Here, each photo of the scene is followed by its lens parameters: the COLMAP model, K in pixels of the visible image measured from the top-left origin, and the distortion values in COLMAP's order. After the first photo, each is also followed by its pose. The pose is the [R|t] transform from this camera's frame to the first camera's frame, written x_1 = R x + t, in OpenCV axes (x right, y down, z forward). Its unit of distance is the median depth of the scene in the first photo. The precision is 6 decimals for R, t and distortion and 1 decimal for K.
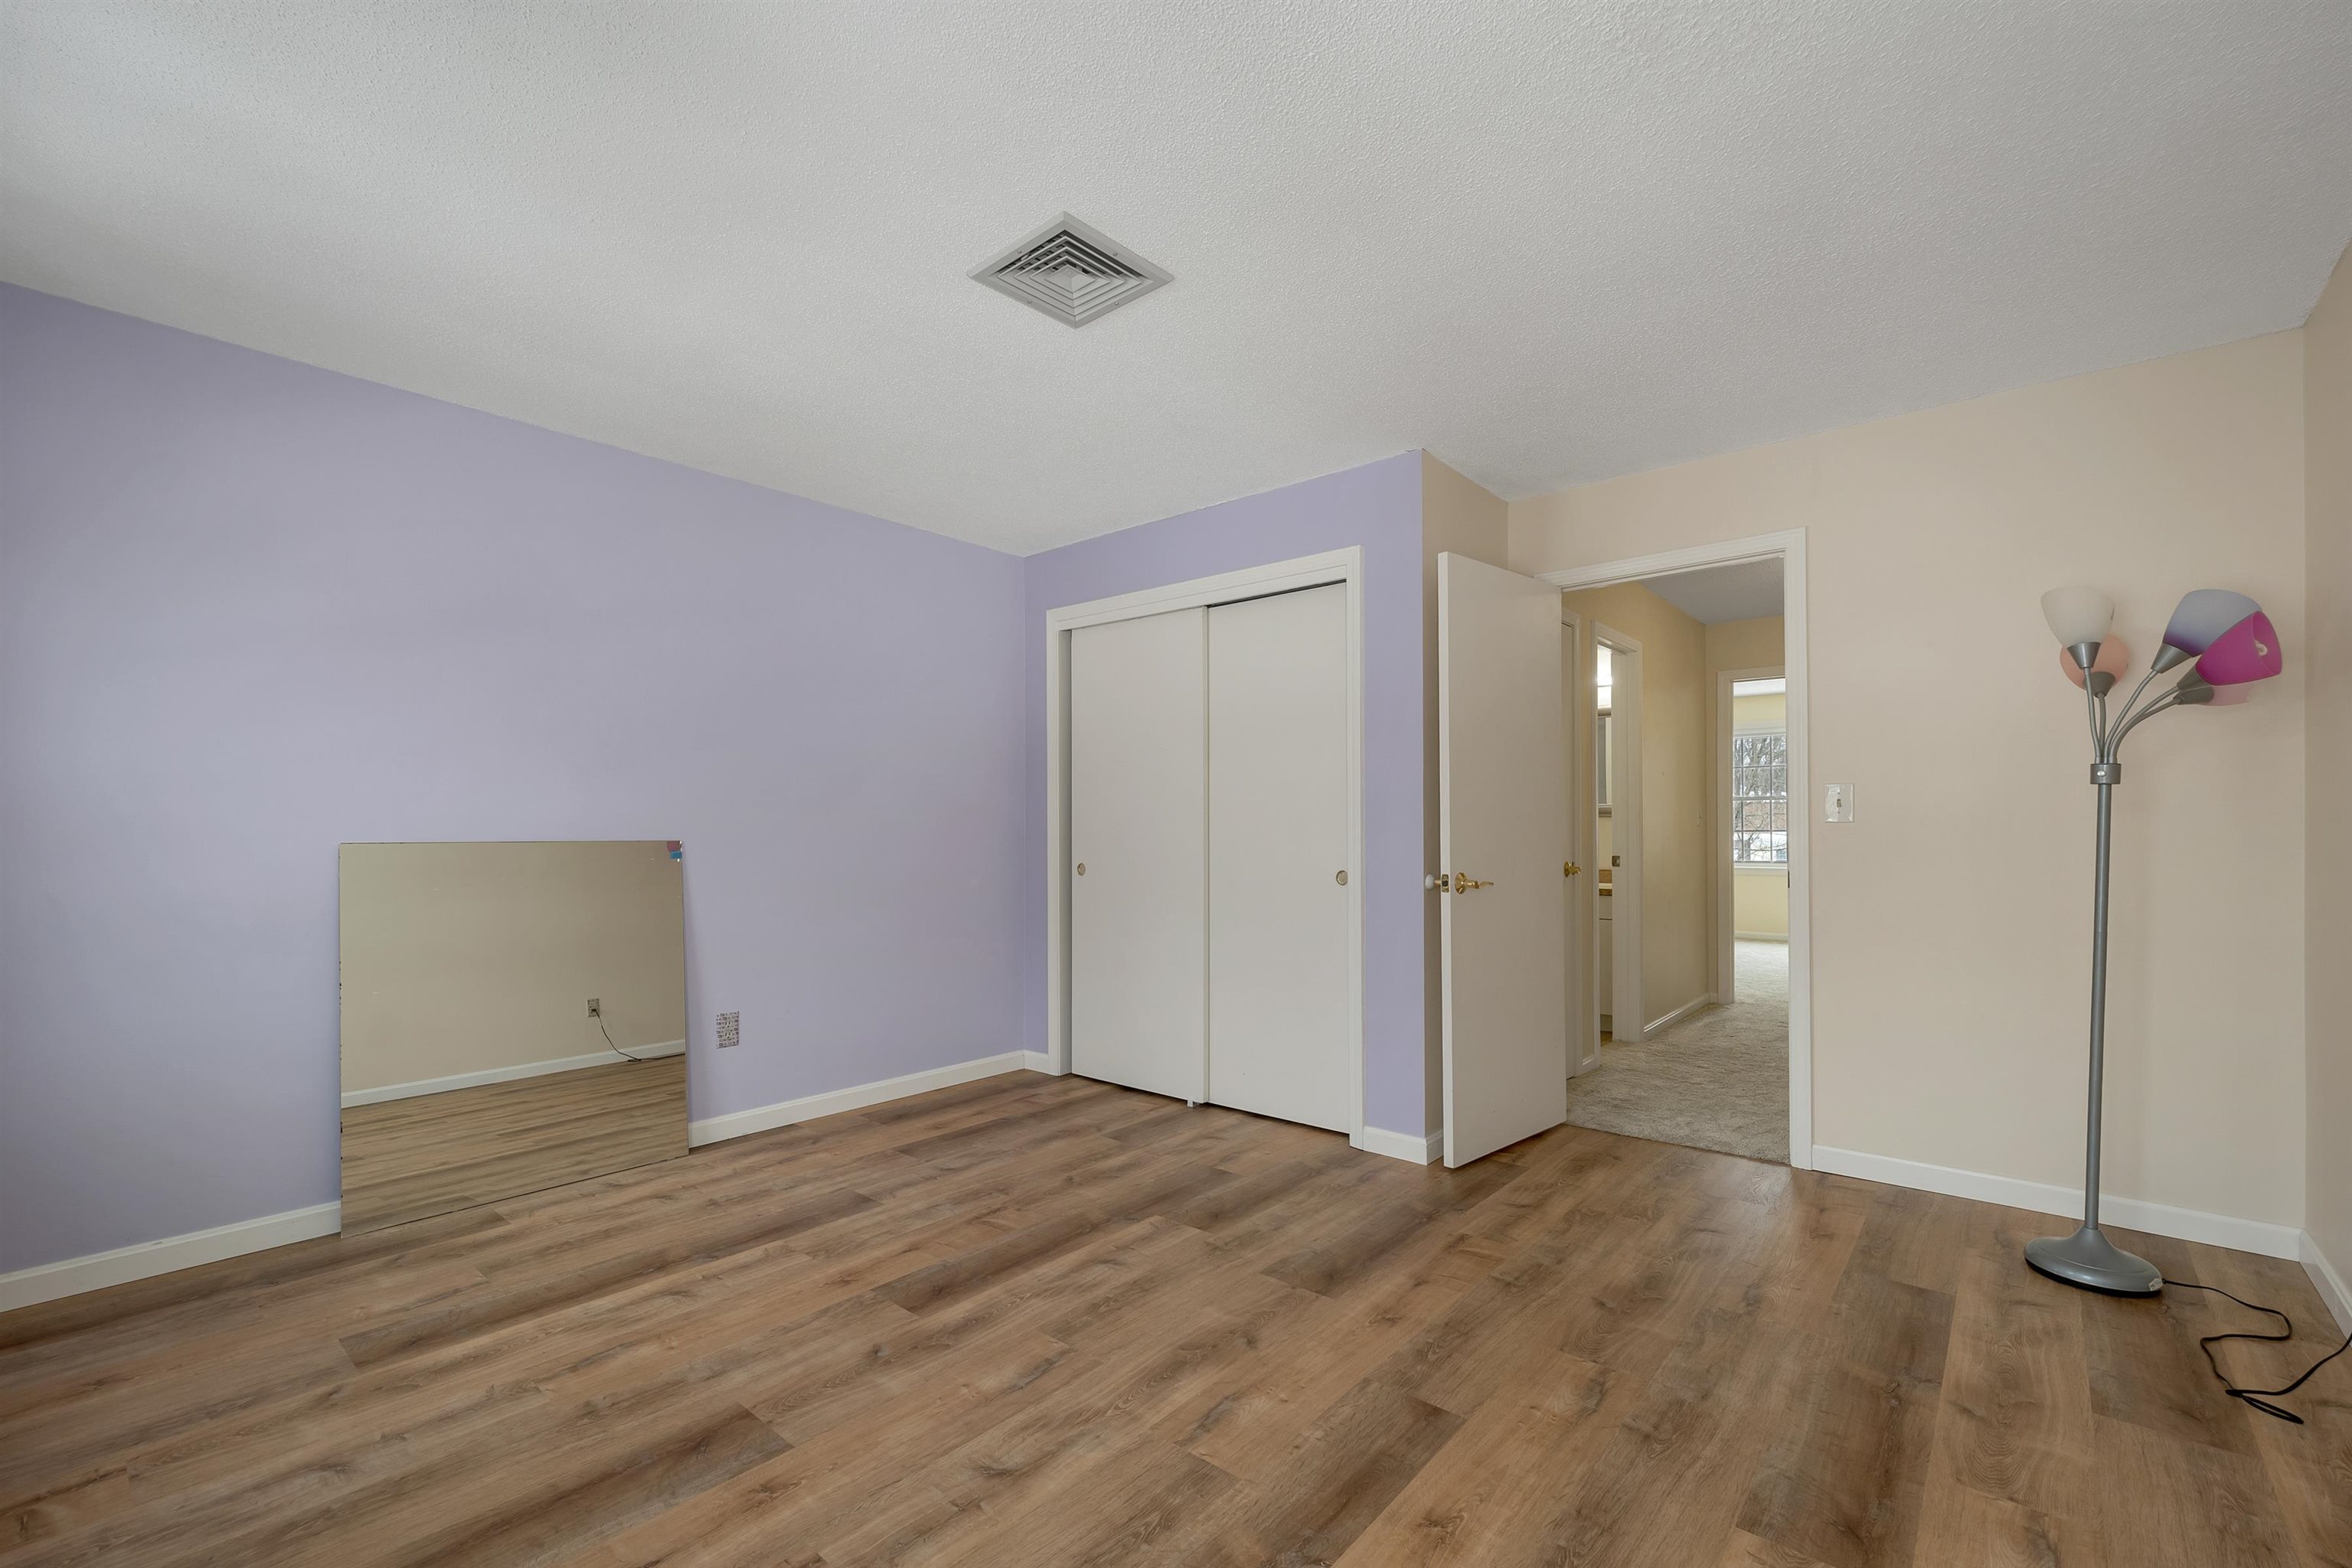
lens RADIAL K [[998.9, 0, 1175.6], [0, 998.9, 810.8], [0, 0, 1]] dist [0.001848, 0.000168]
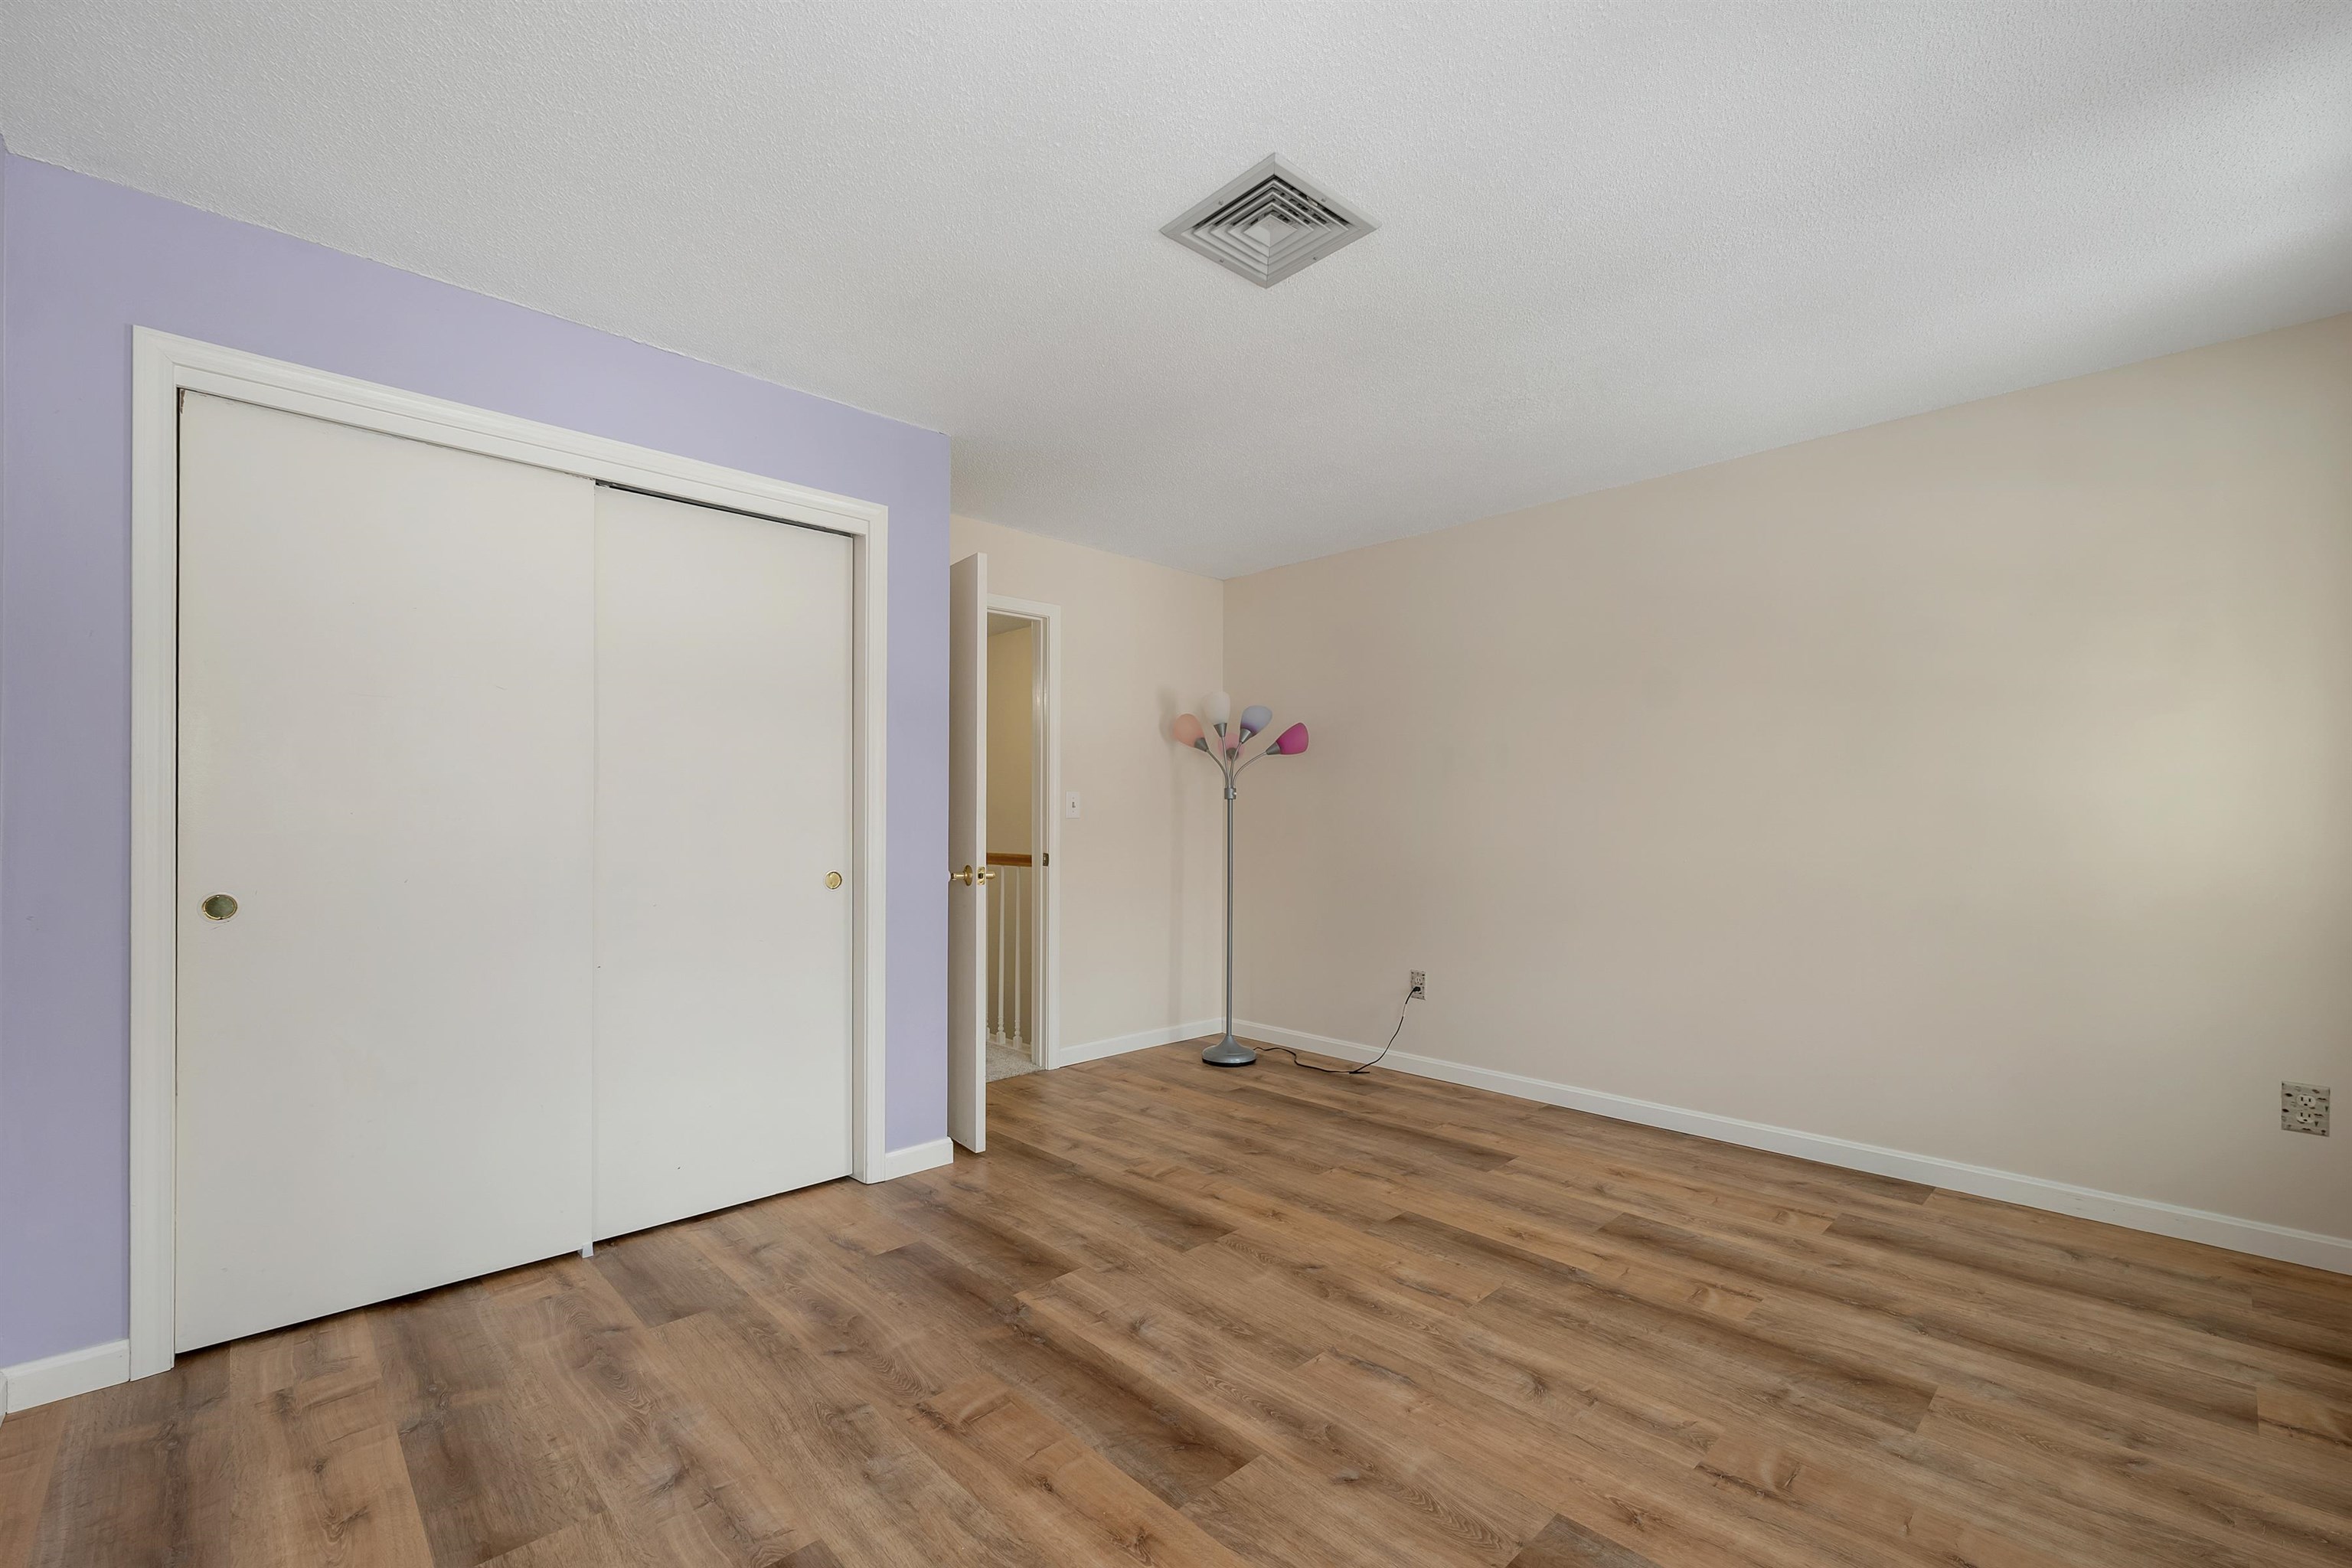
lens RADIAL K [[963.0, 0, 1166.1], [0, 963.0, 818.8], [0, 0, 1]] dist [0.000789, -0.000067]
pose [[0.118618, 0.003018, 0.992935, -0.883552], [-0.017152, 0.999852, -0.000990, 0.003102], [-0.992792, -0.016914, 0.118652, 0.854647]]
